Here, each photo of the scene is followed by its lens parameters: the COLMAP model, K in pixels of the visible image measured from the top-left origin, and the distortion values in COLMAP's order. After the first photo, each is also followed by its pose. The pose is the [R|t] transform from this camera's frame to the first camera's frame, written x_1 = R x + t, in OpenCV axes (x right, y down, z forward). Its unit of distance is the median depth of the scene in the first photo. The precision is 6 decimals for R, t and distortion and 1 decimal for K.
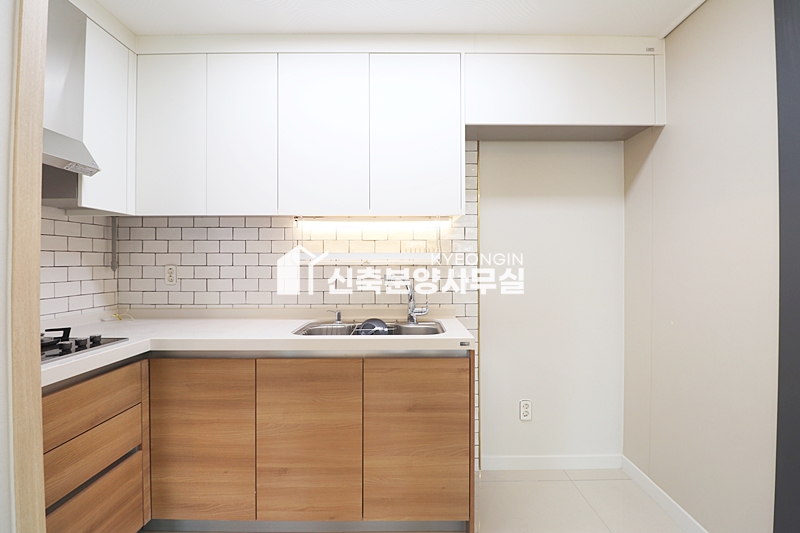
lens RADIAL K [[369.6, 0, 408.3], [0, 369.6, 265.8], [0, 0, 1]] dist [-0.014682, -0.002101]
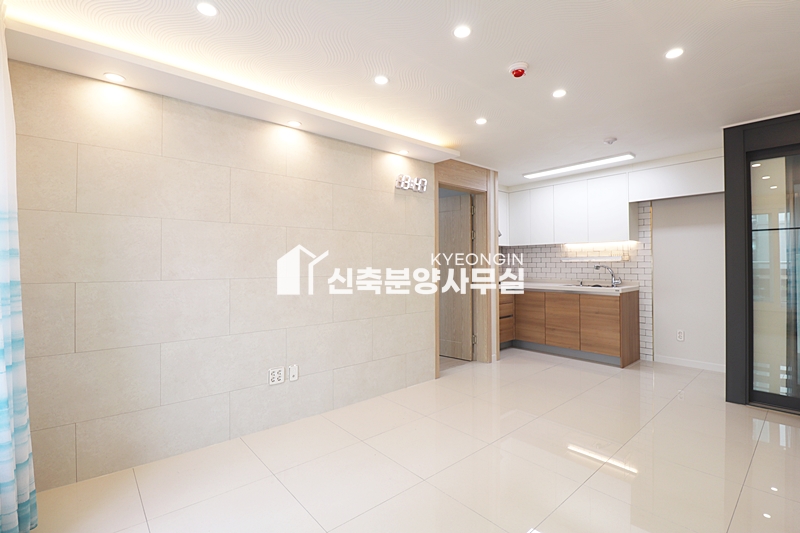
lens RADIAL K [[369.6, 0, 402.8], [0, 369.6, 265.5], [0, 0, 1]] dist [-0.014682, -0.002101]
pose [[0.653920, -0.001341, -0.756563, 1.153536], [-0.001881, 0.999992, -0.003398, 0.039997], [0.756562, 0.003645, 0.653912, -1.947573]]
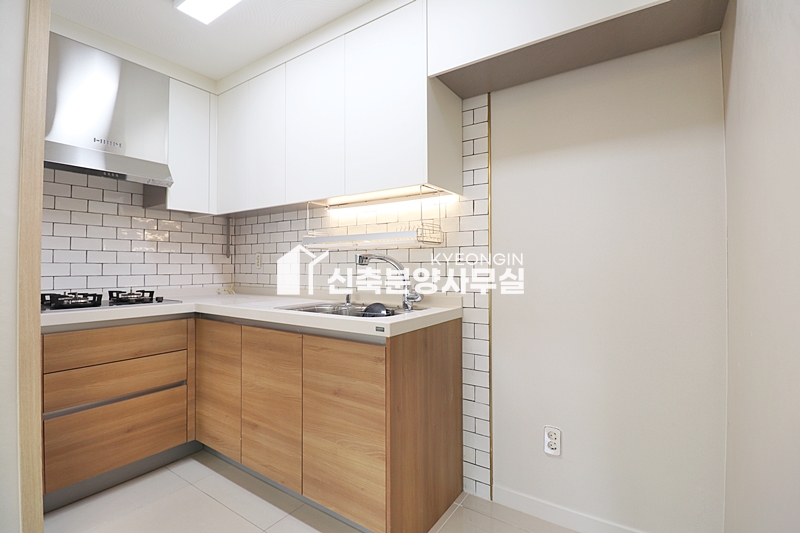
lens RADIAL K [[369.6, 0, 412.4], [0, 369.6, 264.7], [0, 0, 1]] dist [-0.014682, -0.002101]
pose [[0.827657, -0.004465, -0.561216, 0.698261], [-0.002846, 0.999922, -0.012153, 0.071313], [0.561227, 0.011656, 0.827580, 0.325771]]
